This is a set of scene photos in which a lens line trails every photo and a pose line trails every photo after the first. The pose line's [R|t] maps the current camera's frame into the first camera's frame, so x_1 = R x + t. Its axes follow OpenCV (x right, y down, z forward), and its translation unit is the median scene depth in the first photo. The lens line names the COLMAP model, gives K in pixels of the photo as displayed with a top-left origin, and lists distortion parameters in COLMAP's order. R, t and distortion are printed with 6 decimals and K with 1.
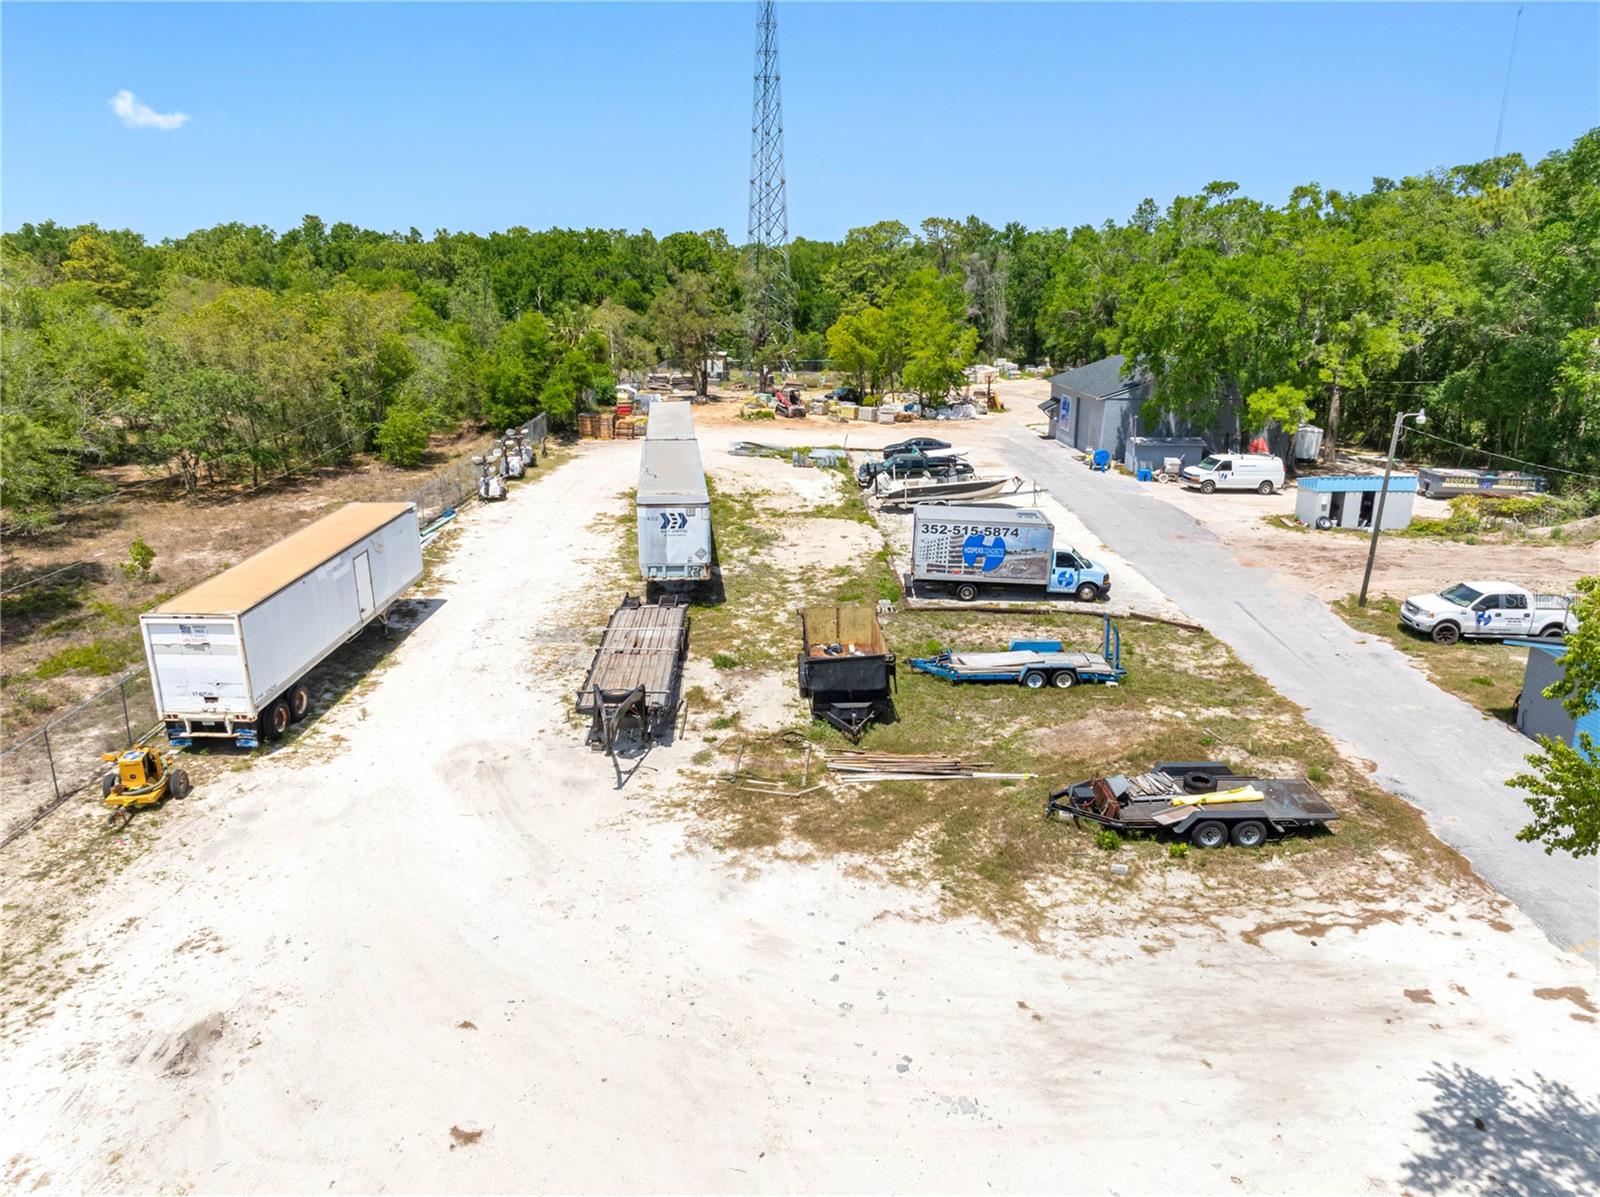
lens RADIAL K [[1107.6, 0, 800.0], [0, 1107.6, 598.5], [0, 0, 1]] dist [-0.003958, -0.000142]
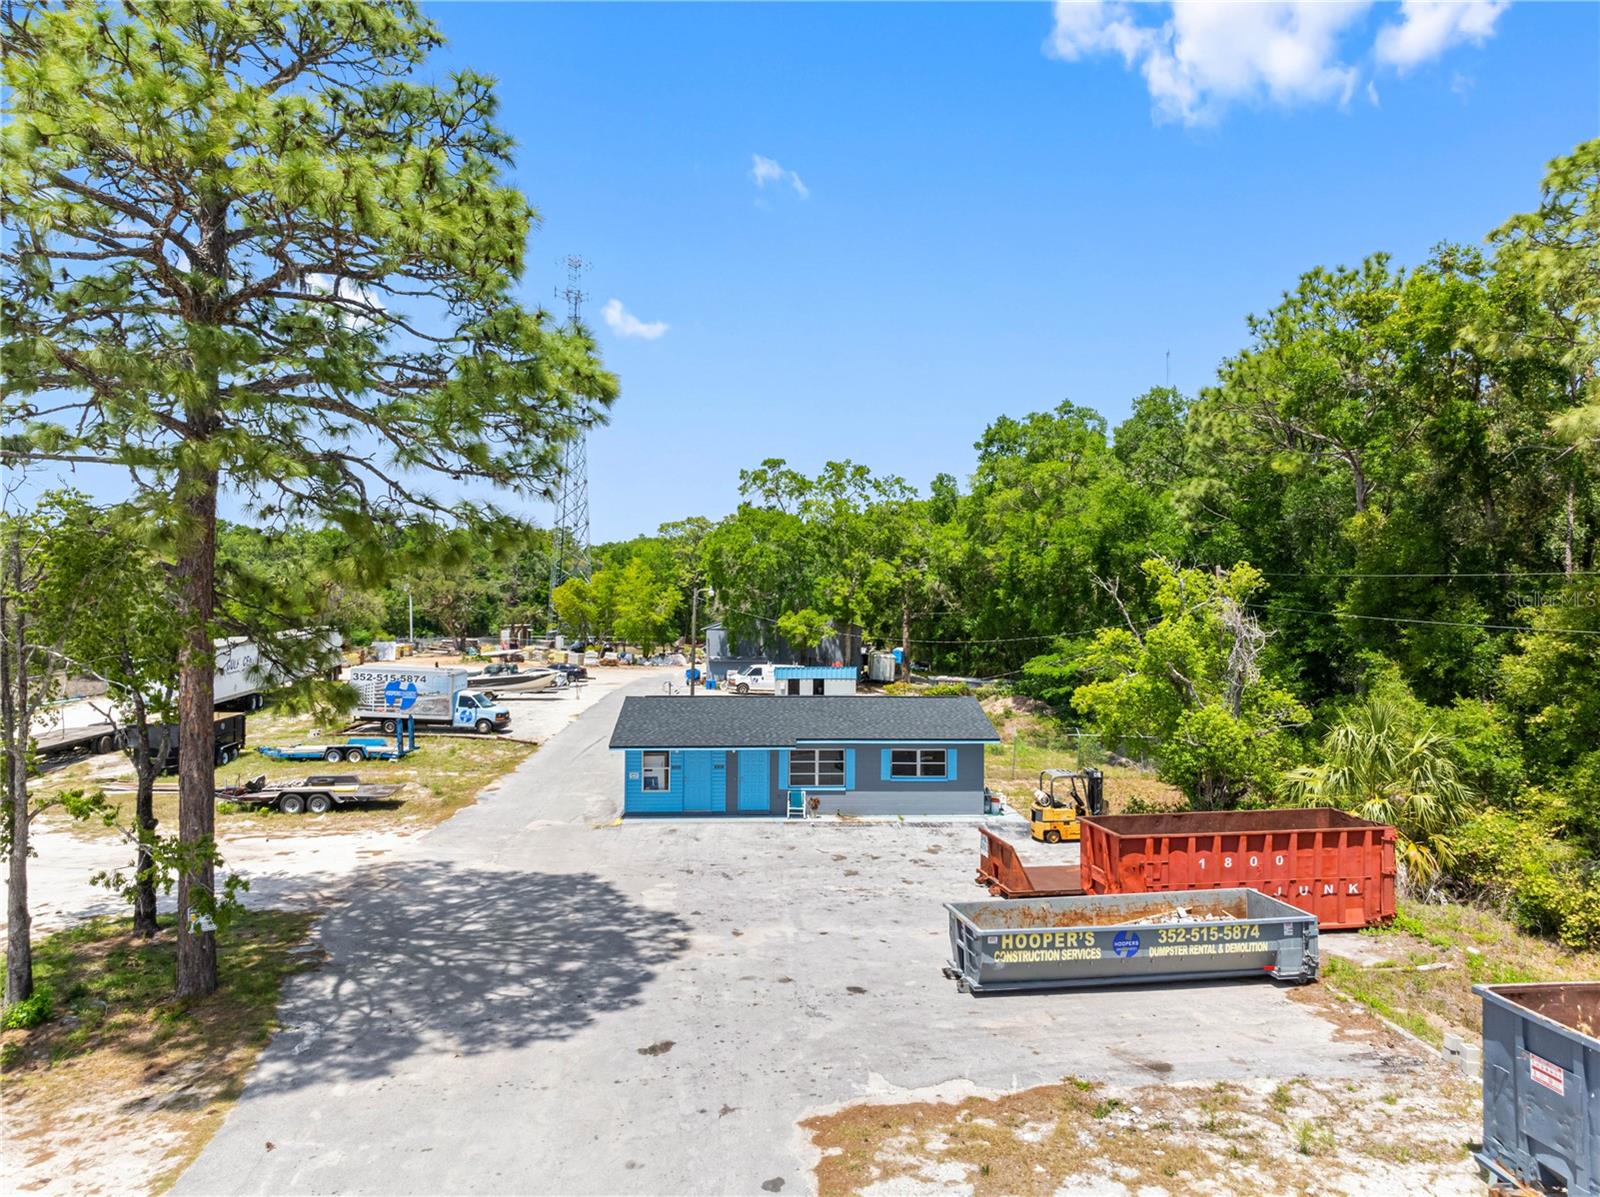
lens RADIAL K [[1121.9, 0, 802.5], [0, 1121.9, 597.1], [0, 0, 1]] dist [-0.007260, 0.007156]
pose [[0.999566, 0.001366, 0.029422, 0.431020], [0.006803, 0.961203, -0.275759, 0.155249], [-0.028657, 0.275839, 0.960777, -0.233895]]
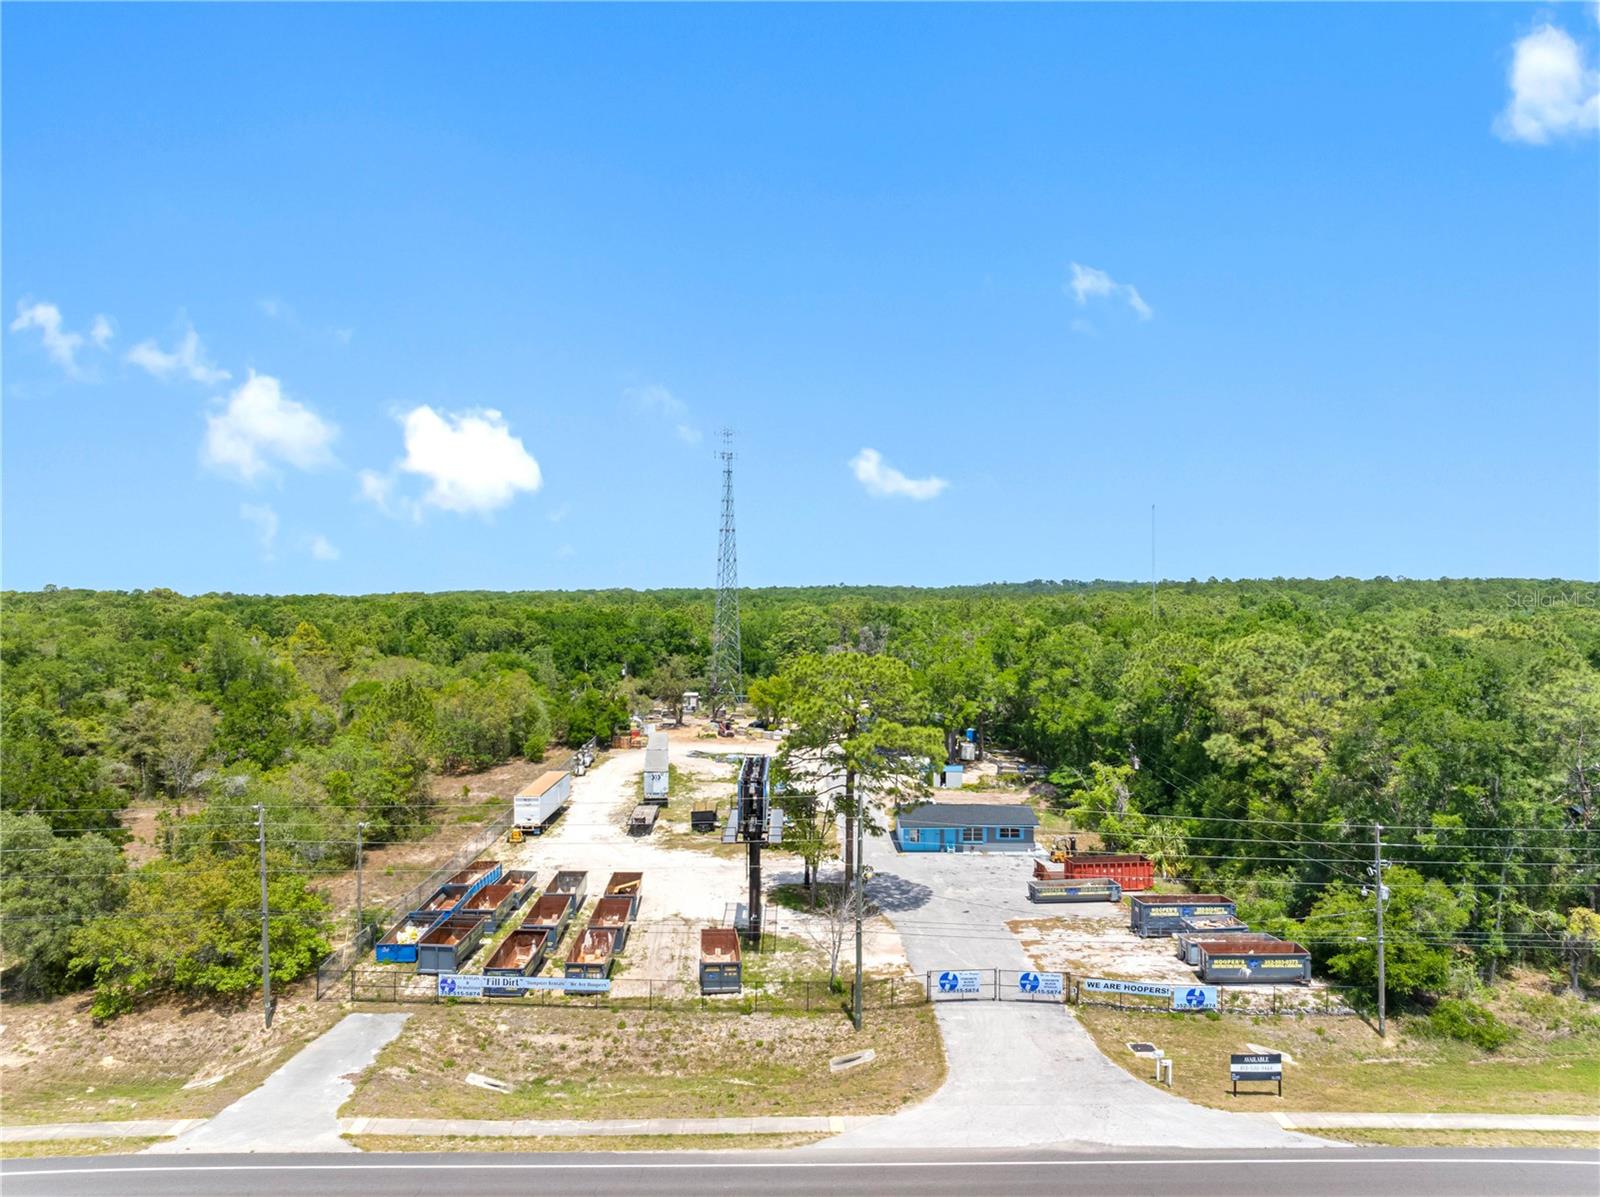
lens RADIAL K [[1120.3, 0, 795.7], [0, 1120.3, 594.3], [0, 0, 1]] dist [-0.007216, 0.002140]
pose [[0.999997, 0.001129, -0.001941, 0.183052], [-0.001619, 0.961439, -0.275014, 0.194041], [0.001555, 0.275016, 0.961438, -1.387611]]
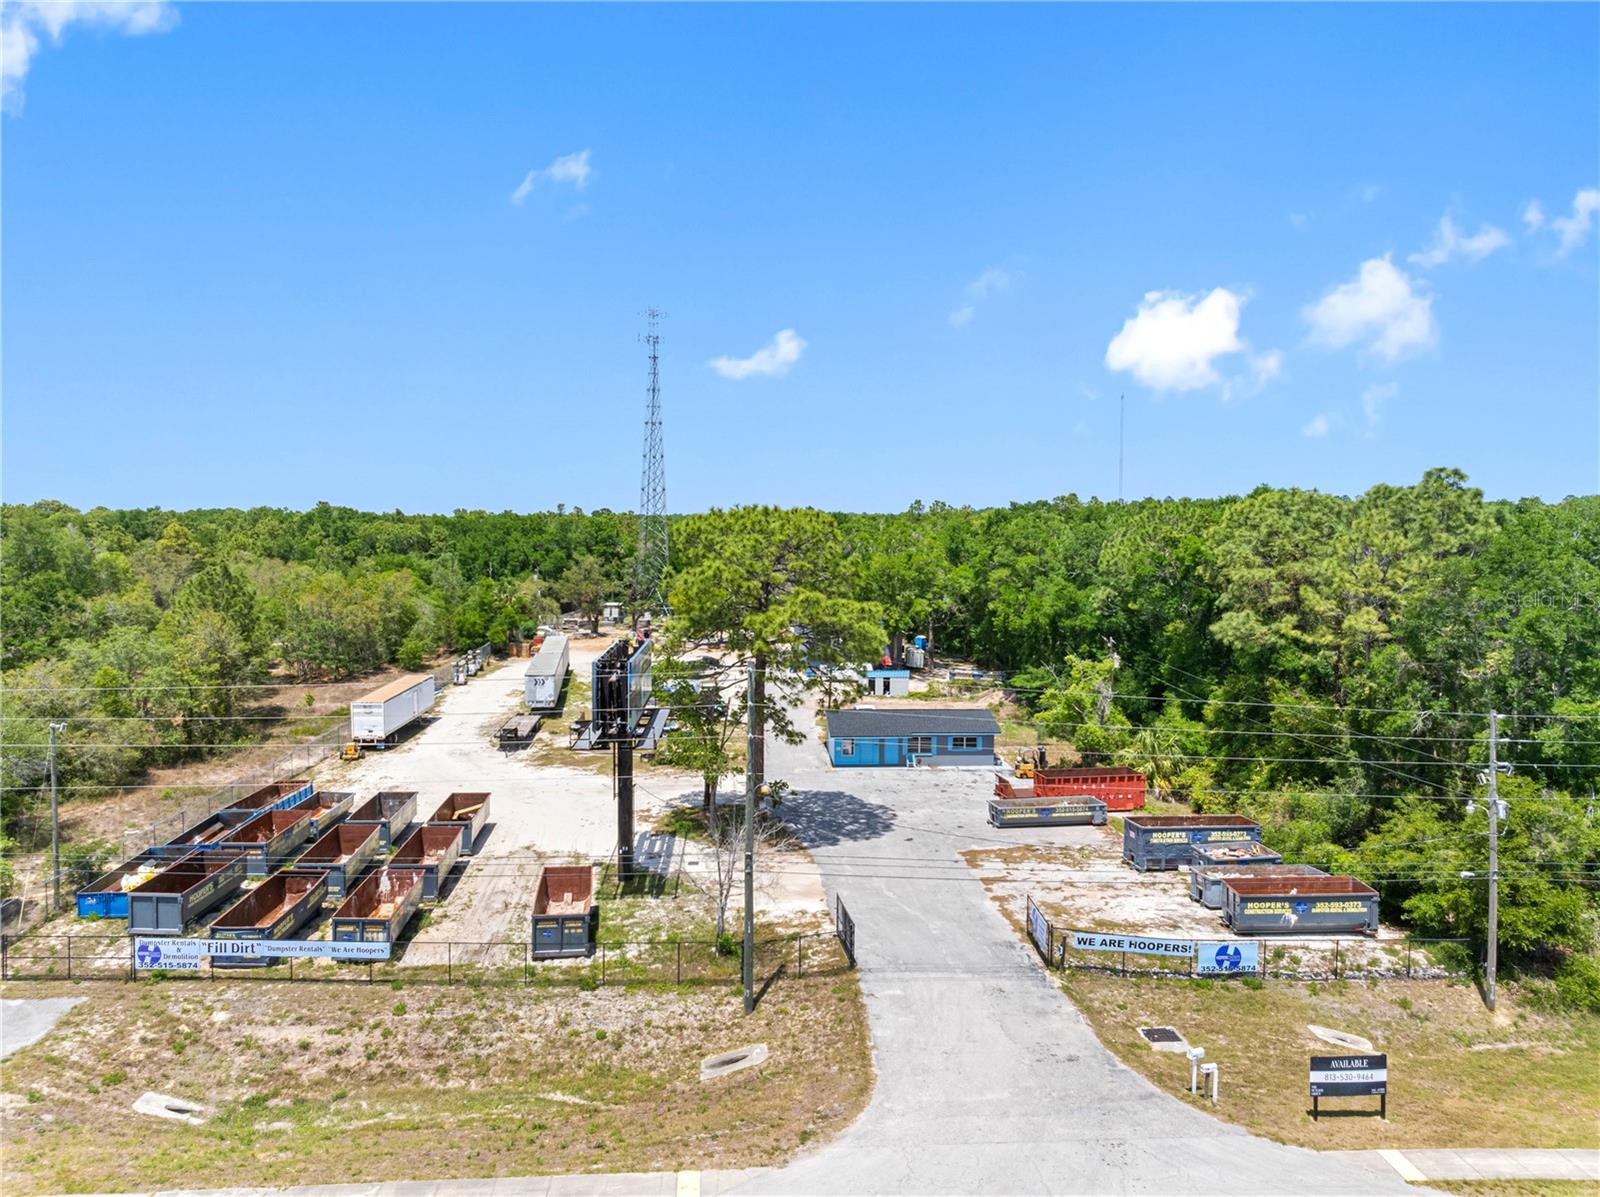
lens RADIAL K [[1120.3, 0, 795.7], [0, 1120.3, 594.3], [0, 0, 1]] dist [-0.007216, 0.002140]
pose [[0.999179, 0.001225, 0.040500, 0.242351], [0.007523, 0.976558, -0.215122, 0.190652], [-0.039814, 0.215250, 0.975747, -1.020679]]
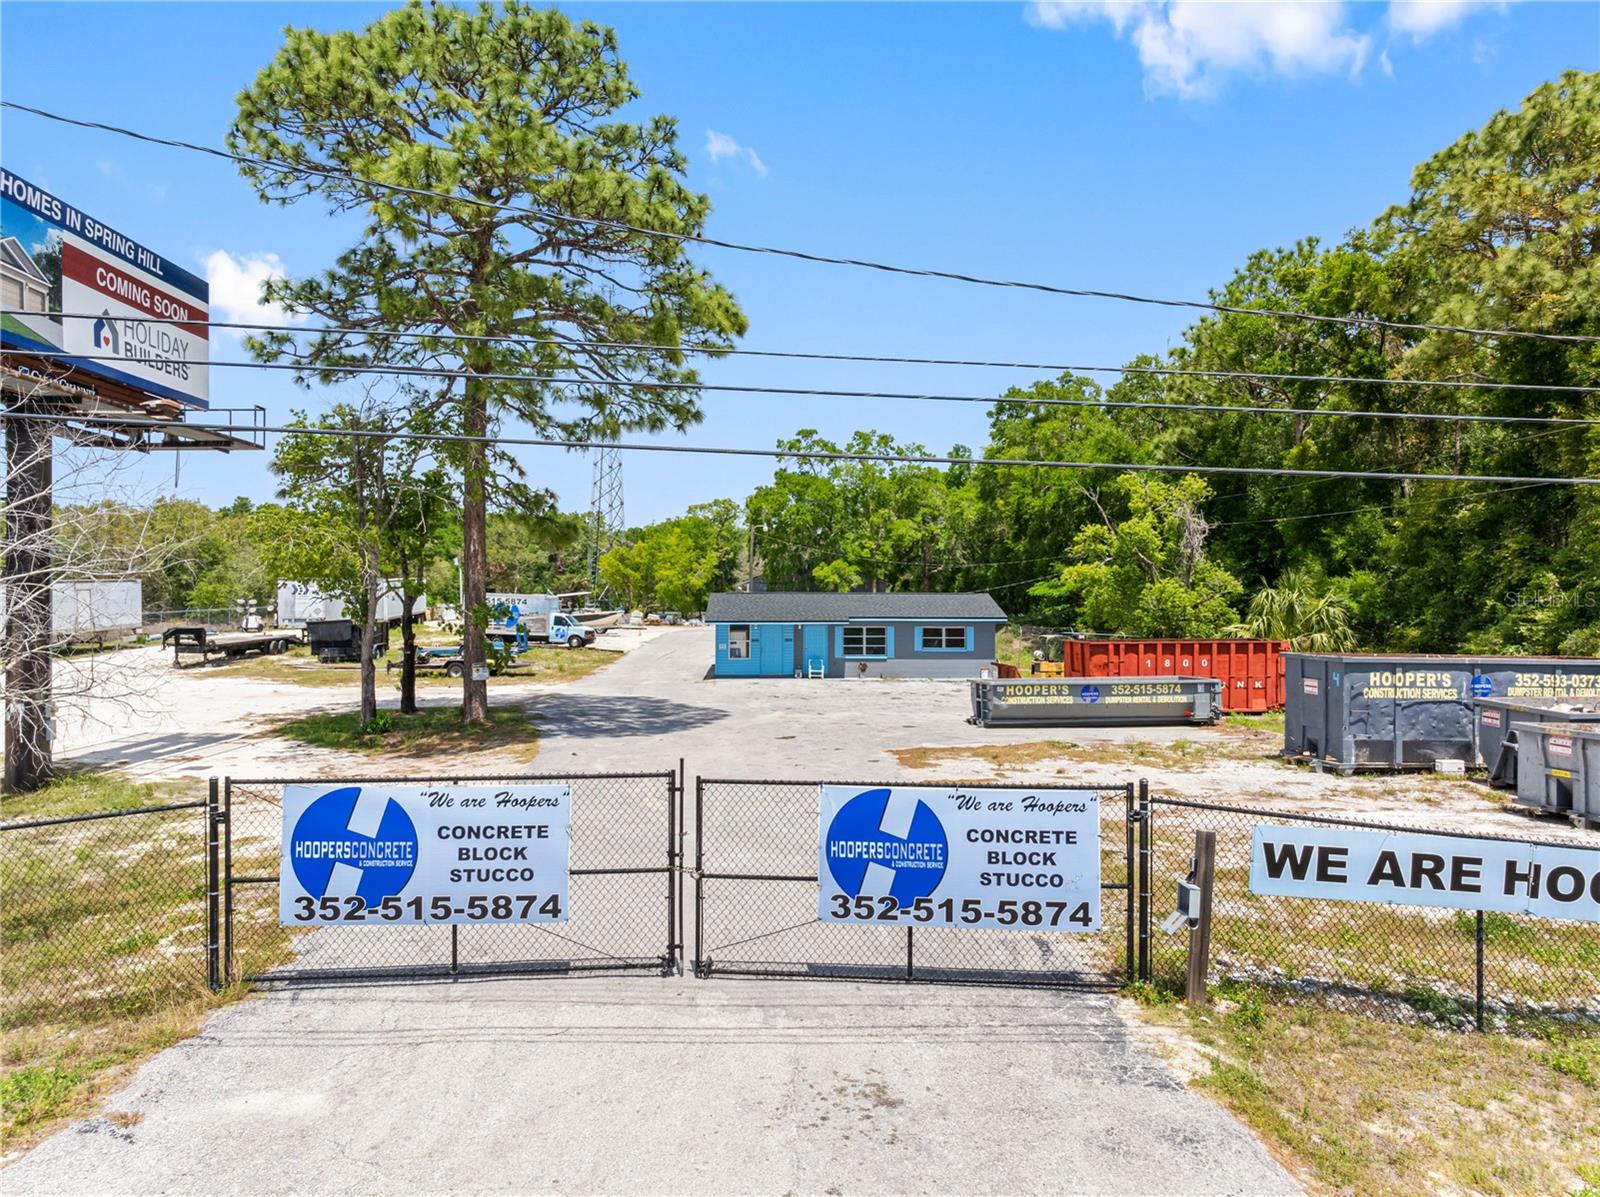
lens RADIAL K [[1124.6, 0, 800.0], [0, 1124.6, 598.5], [0, 0, 1]] dist [-0.000929, -0.009724]
pose [[0.999848, -0.000390, 0.017404, 0.396802], [0.005151, 0.961608, -0.274380, 0.268031], [-0.016628, 0.274428, 0.961464, -0.390904]]
